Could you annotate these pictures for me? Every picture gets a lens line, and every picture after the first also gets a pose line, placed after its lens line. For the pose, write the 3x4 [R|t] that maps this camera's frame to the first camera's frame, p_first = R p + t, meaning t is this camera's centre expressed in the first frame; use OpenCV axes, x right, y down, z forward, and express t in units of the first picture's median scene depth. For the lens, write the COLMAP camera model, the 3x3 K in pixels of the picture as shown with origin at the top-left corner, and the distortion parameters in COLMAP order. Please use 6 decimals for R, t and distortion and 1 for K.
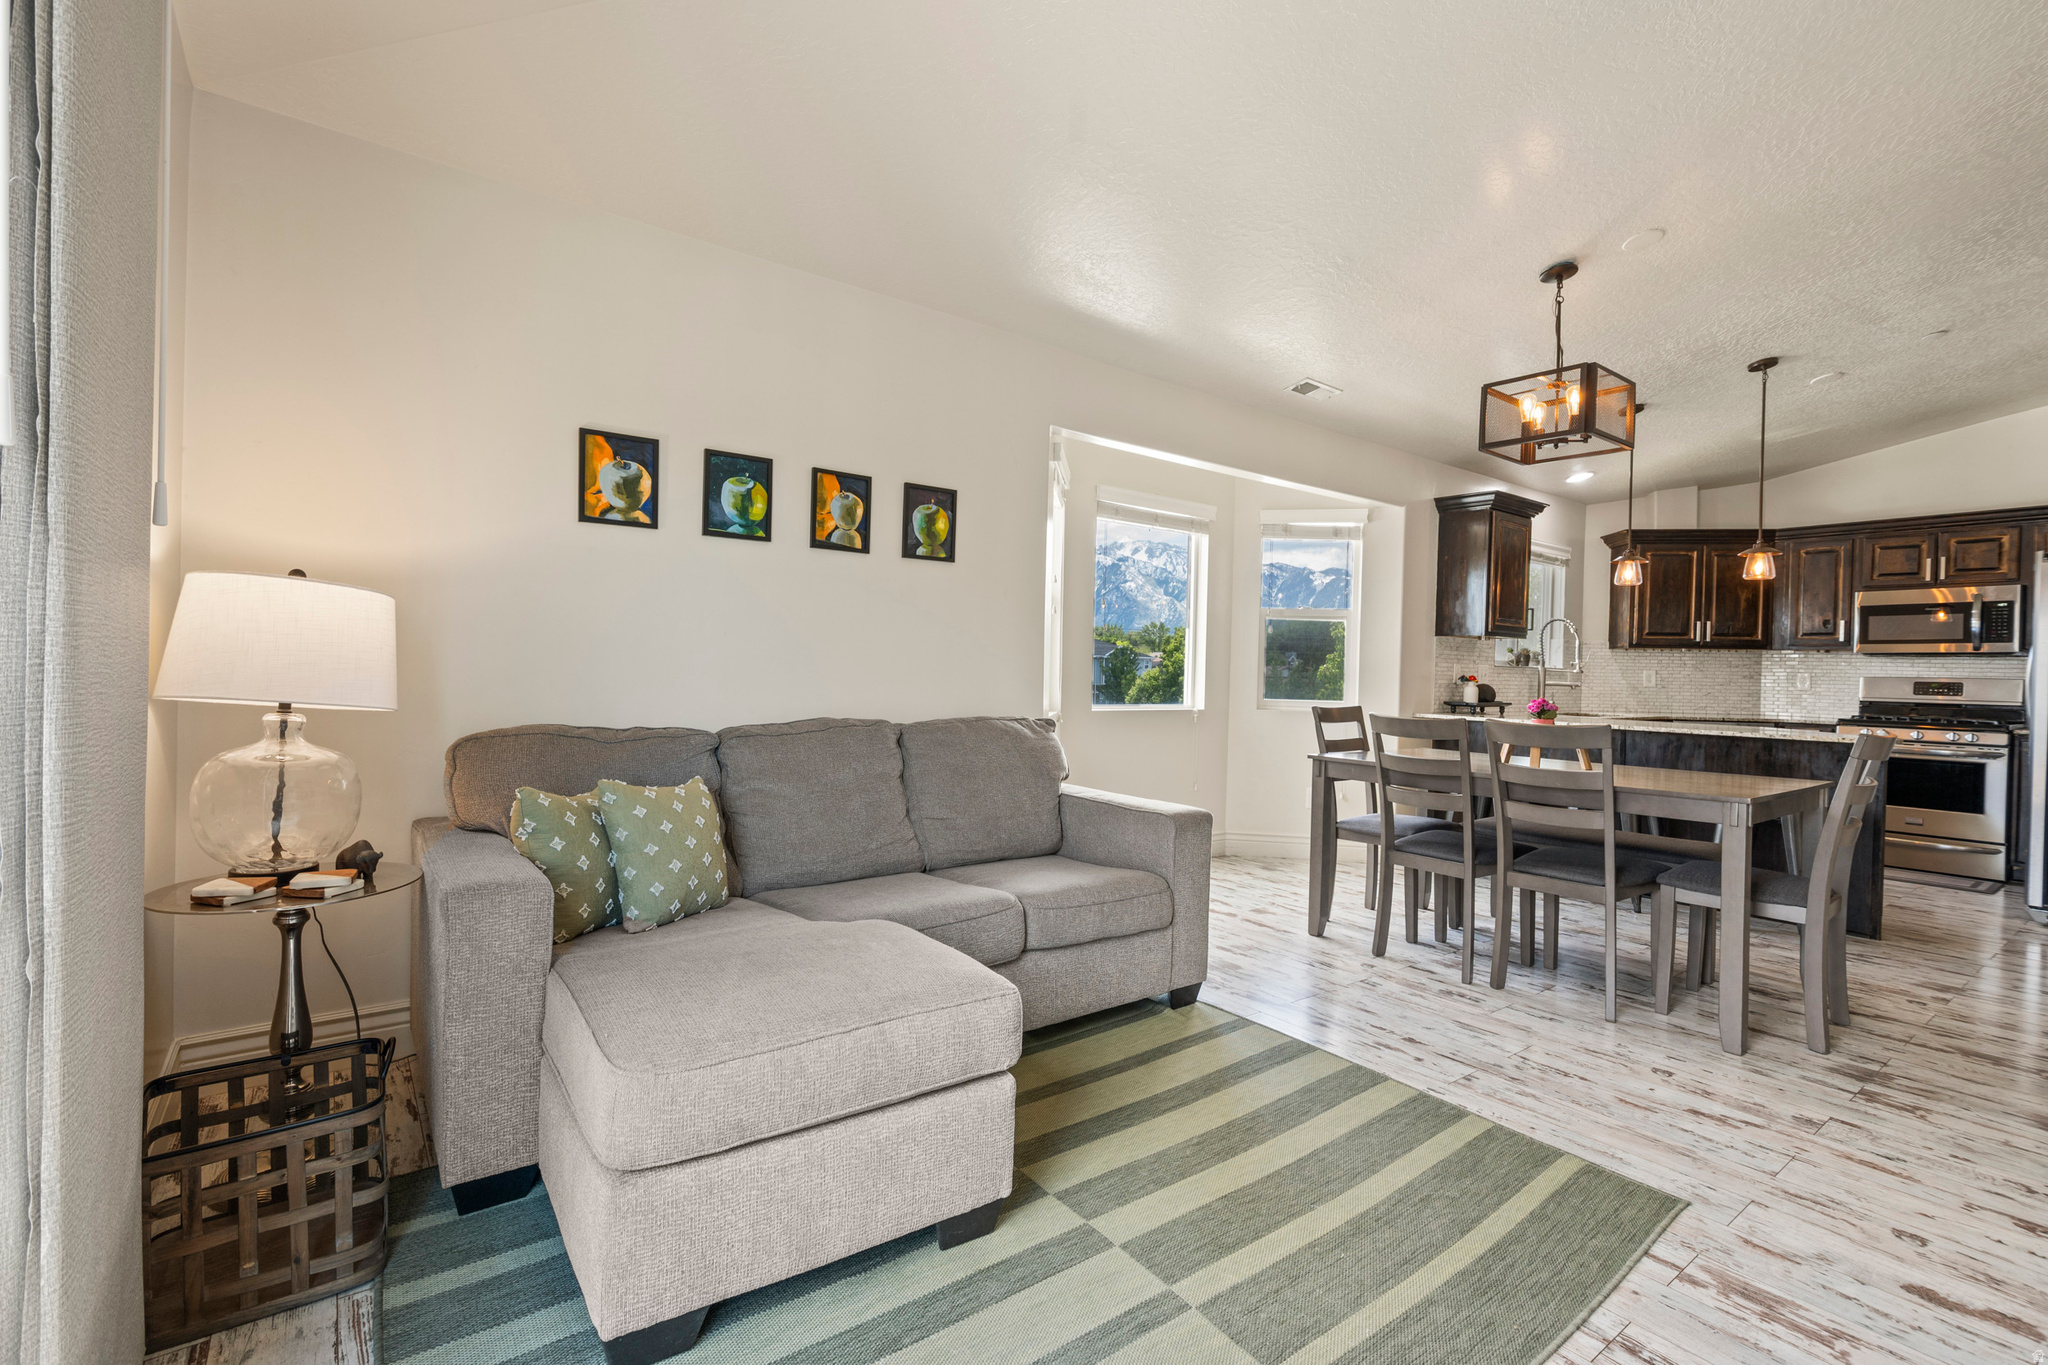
lens RADIAL K [[921.8, 0, 1024.0], [0, 921.8, 682.5], [0, 0, 1]] dist [0.001849, -0.000368]
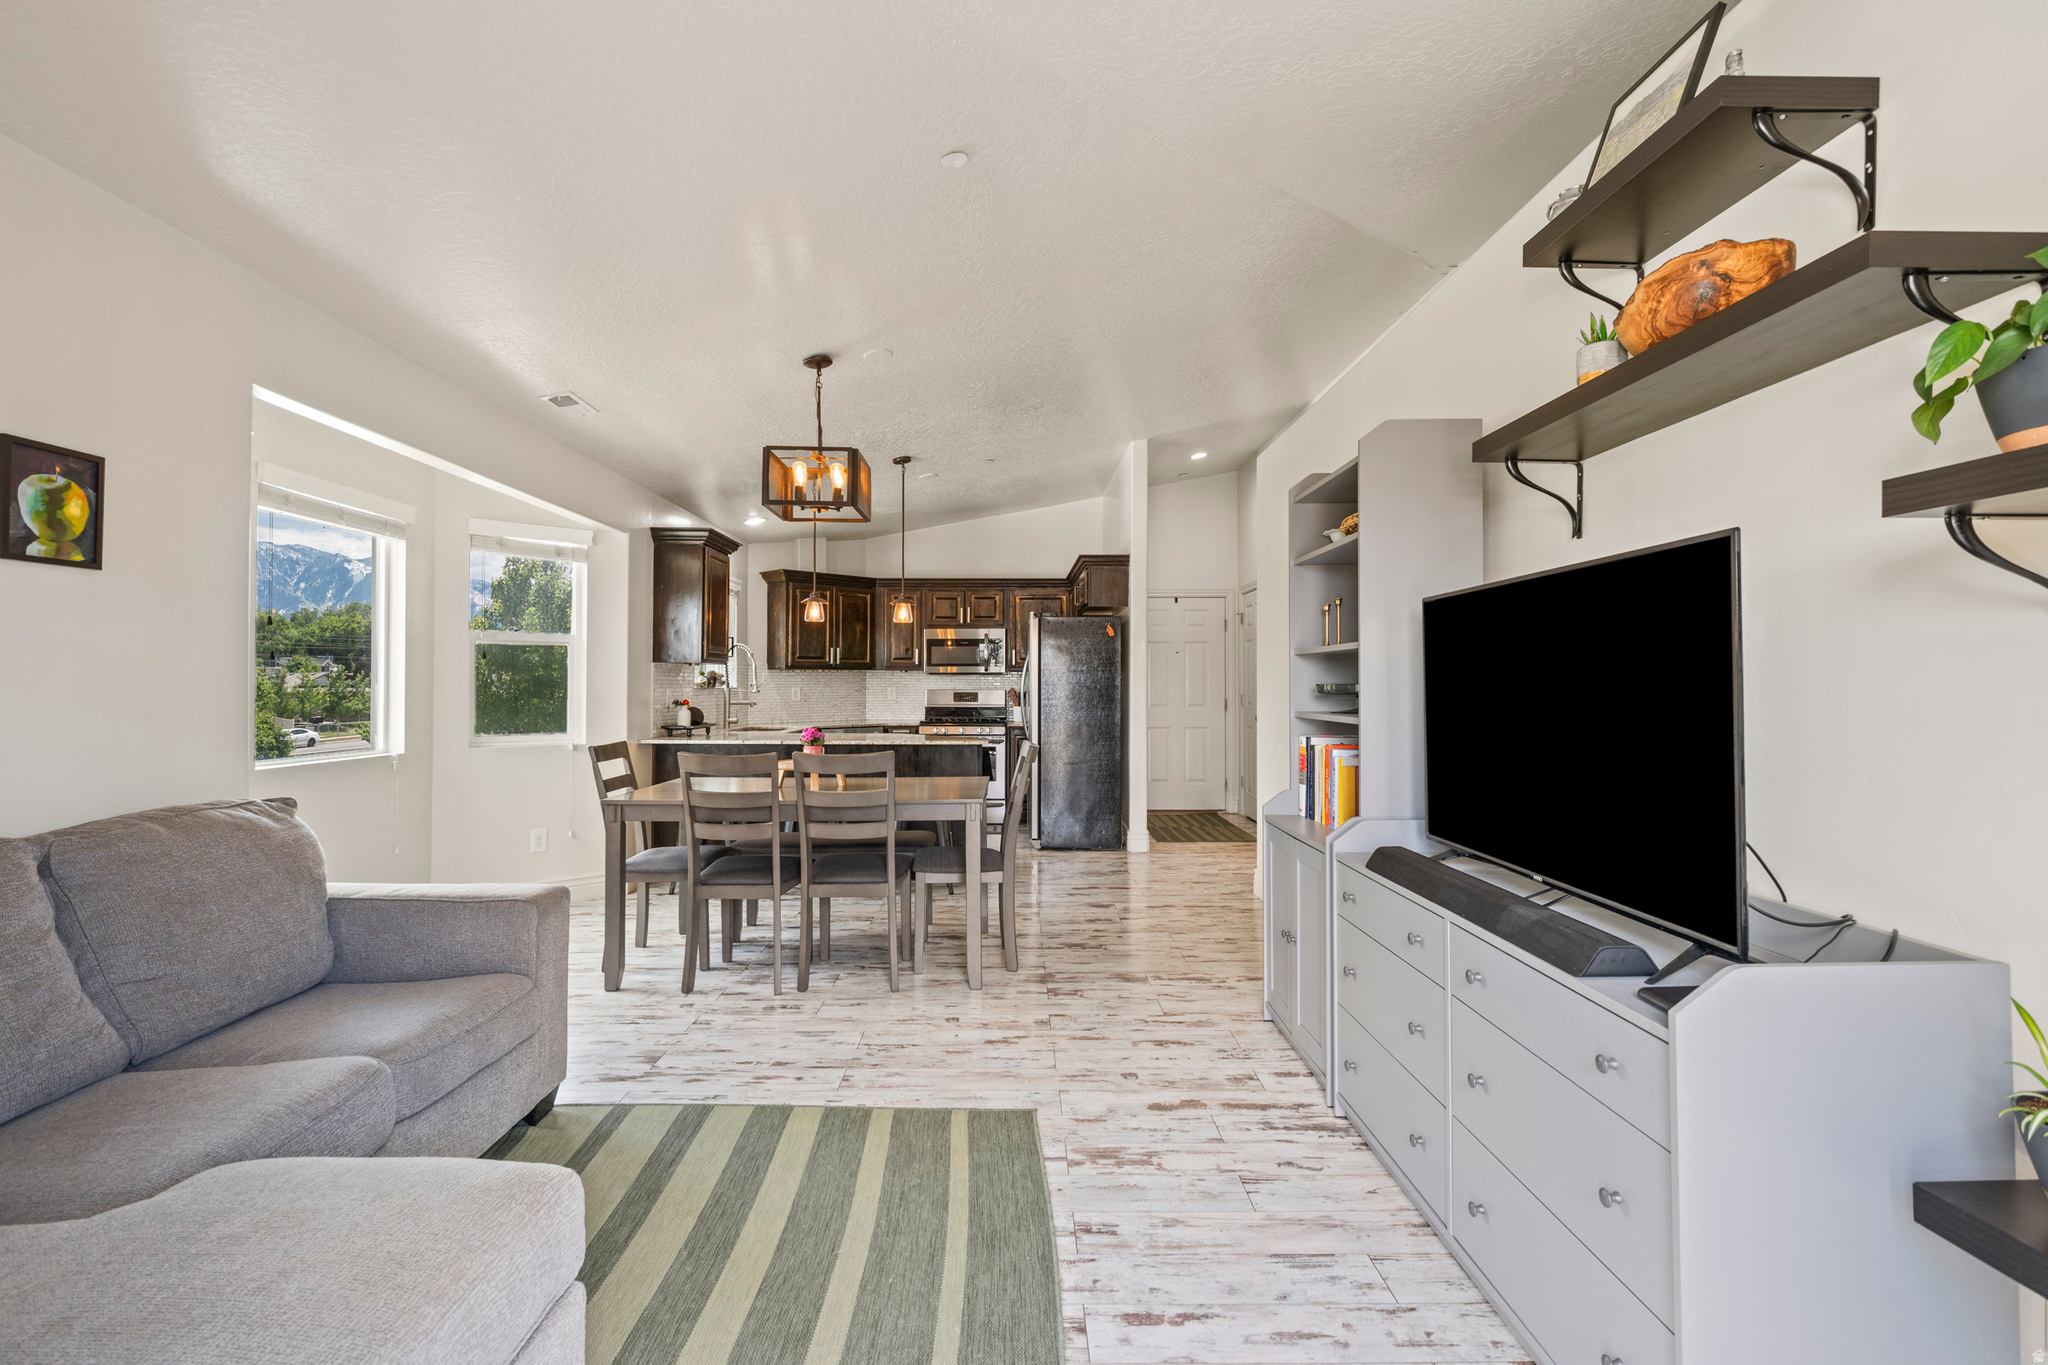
lens RADIAL K [[921.9, 0, 1017.7], [0, 921.9, 678.1], [0, 0, 1]] dist [-0.000670, 0.000259]
pose [[0.598984, -0.015483, 0.800611, -0.221665], [0.022294, 0.999748, 0.002654, -0.045605], [-0.800451, 0.016259, 0.599178, 0.115485]]
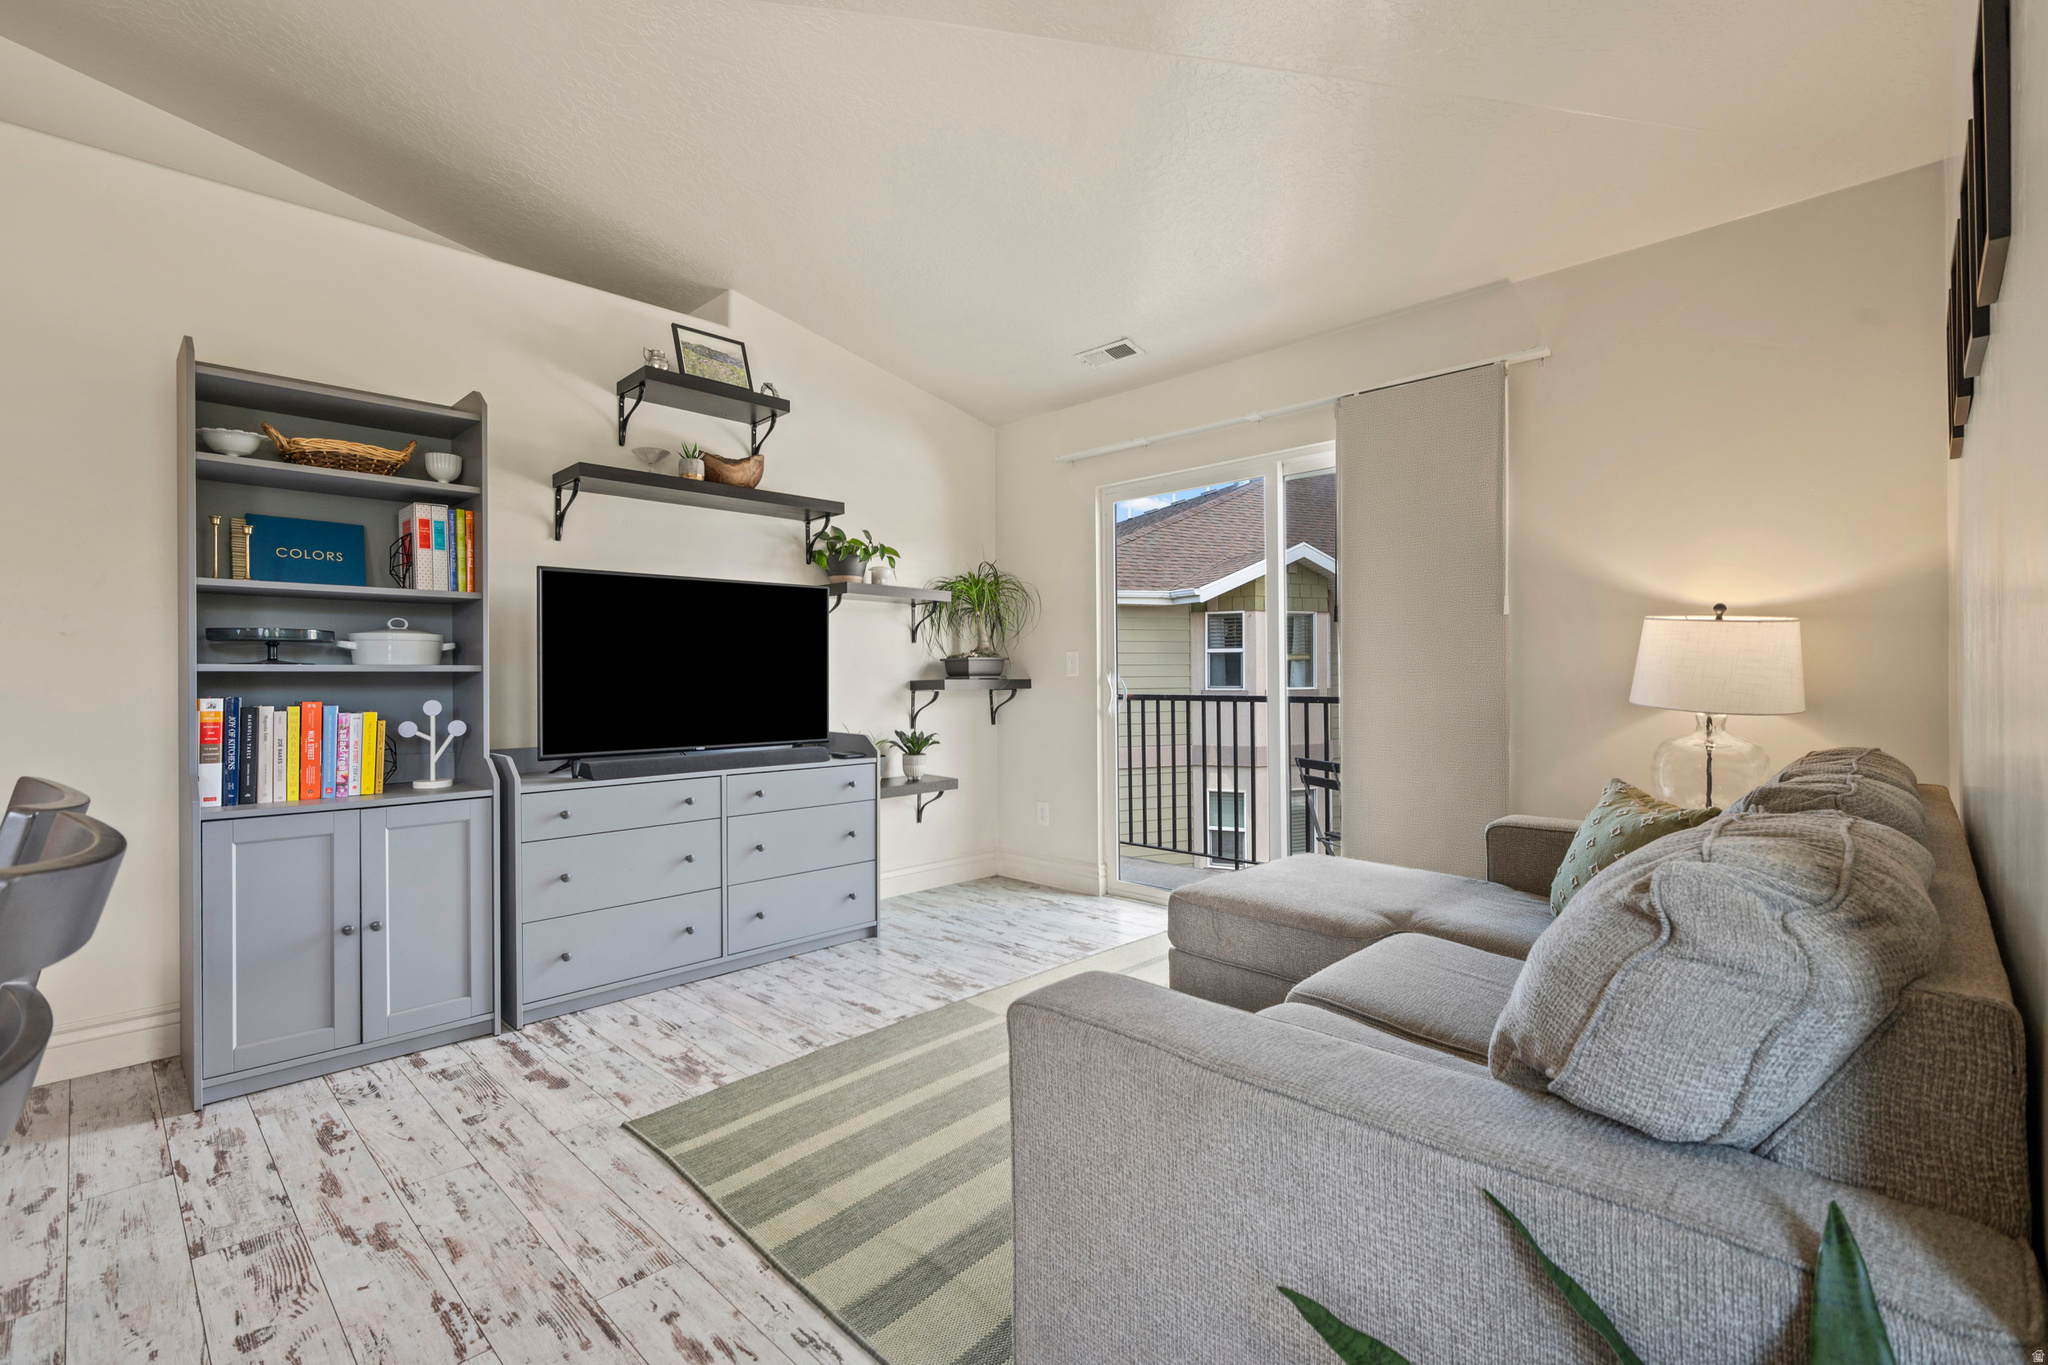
lens RADIAL K [[925.8, 0, 1004.8], [0, 925.8, 672.9], [0, 0, 1]] dist [0.004452, 0.000650]
pose [[-0.990782, -0.016923, -0.134401, 0.244836], [-0.017834, 0.999825, 0.005578, -0.008200], [0.134283, 0.007923, -0.990911, 1.303790]]
